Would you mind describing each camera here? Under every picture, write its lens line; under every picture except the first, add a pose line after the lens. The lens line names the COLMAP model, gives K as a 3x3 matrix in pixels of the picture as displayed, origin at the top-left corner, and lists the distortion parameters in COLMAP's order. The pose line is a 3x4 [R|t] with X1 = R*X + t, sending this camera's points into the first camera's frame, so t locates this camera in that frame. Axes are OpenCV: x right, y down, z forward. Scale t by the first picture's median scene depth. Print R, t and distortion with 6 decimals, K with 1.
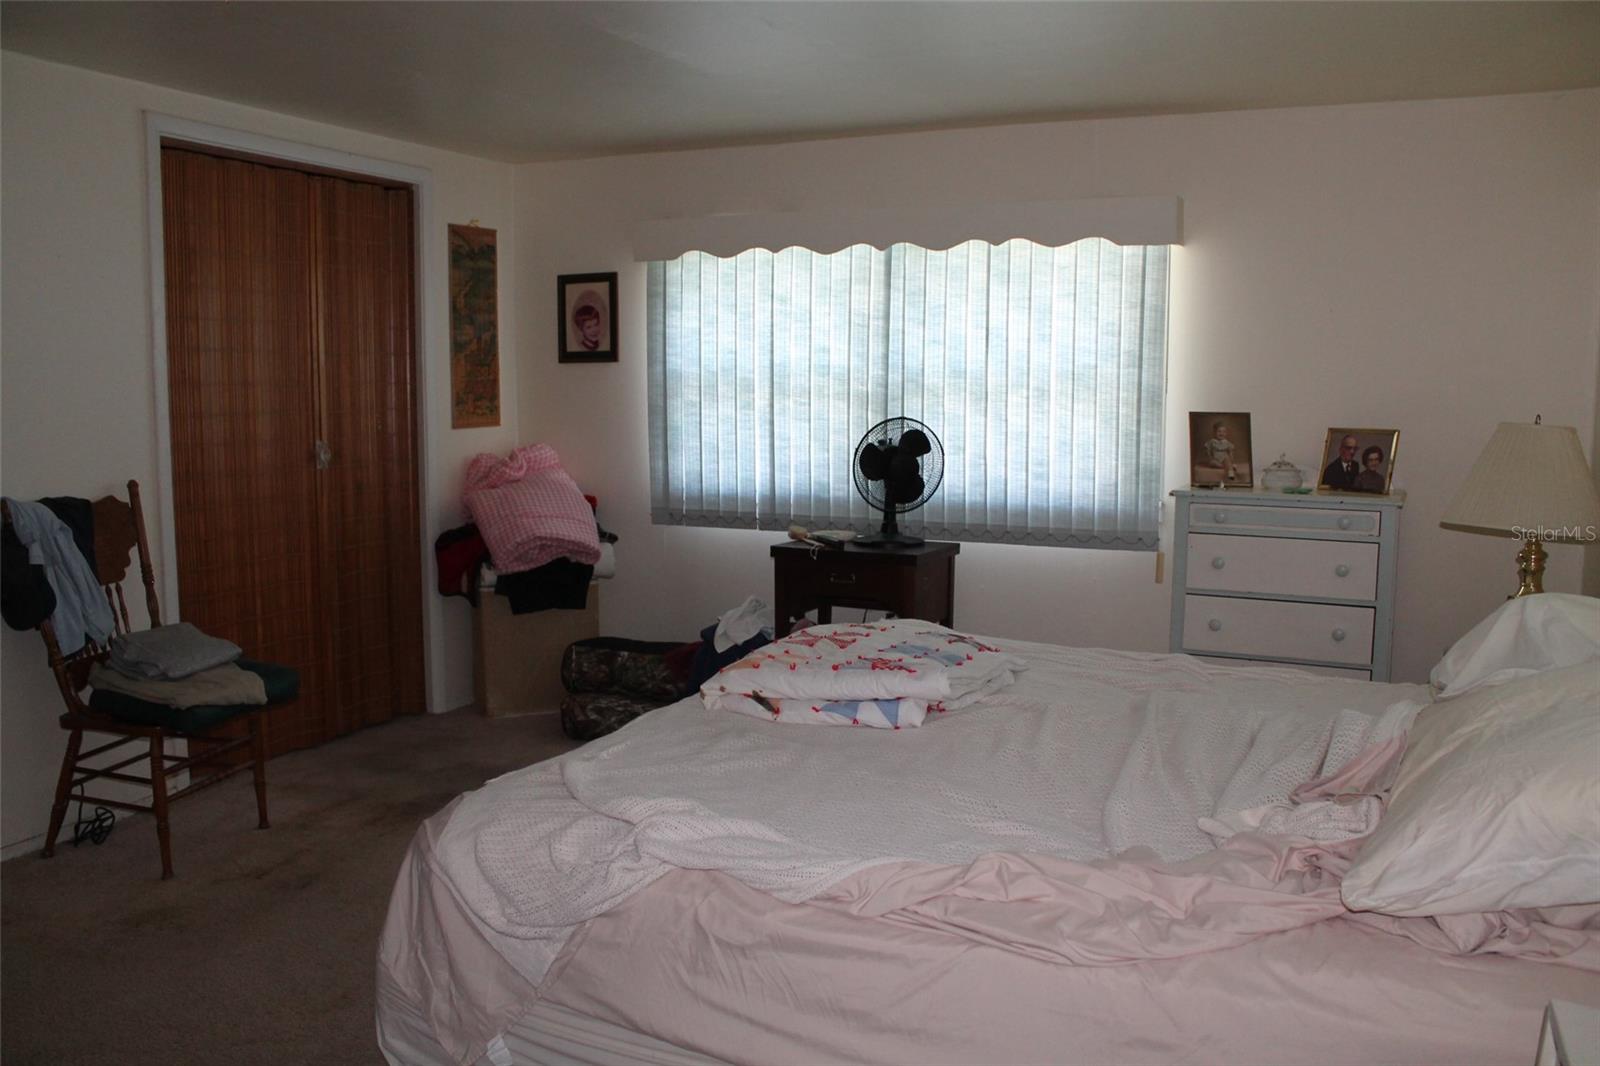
lens RADIAL K [[1342.2, 0, 794.8], [0, 1342.2, 539.9], [0, 0, 1]] dist [-0.155054, 0.118285]
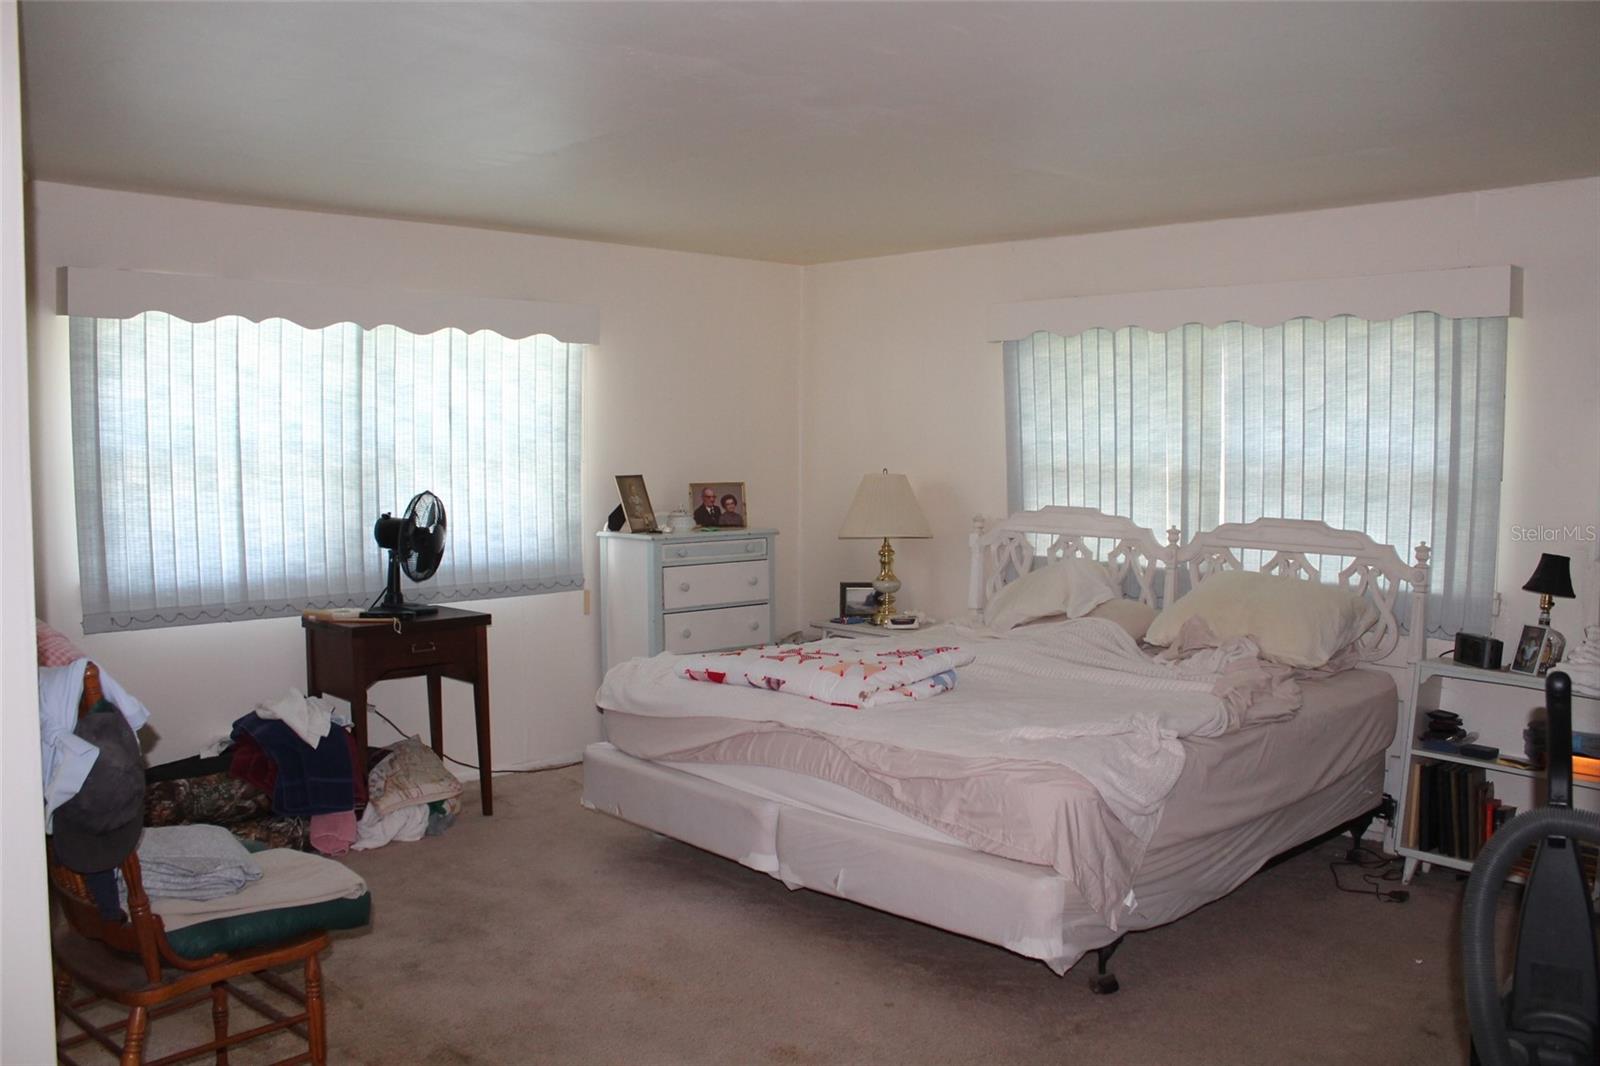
lens RADIAL K [[1342.2, 0, 792.2], [0, 1342.2, 530.7], [0, 0, 1]] dist [-0.155054, 0.118285]
pose [[0.372012, -0.061635, 0.926179, -0.751350], [0.116770, 0.992974, 0.019177, -0.044096], [-0.920854, 0.101016, 0.376595, 0.325728]]
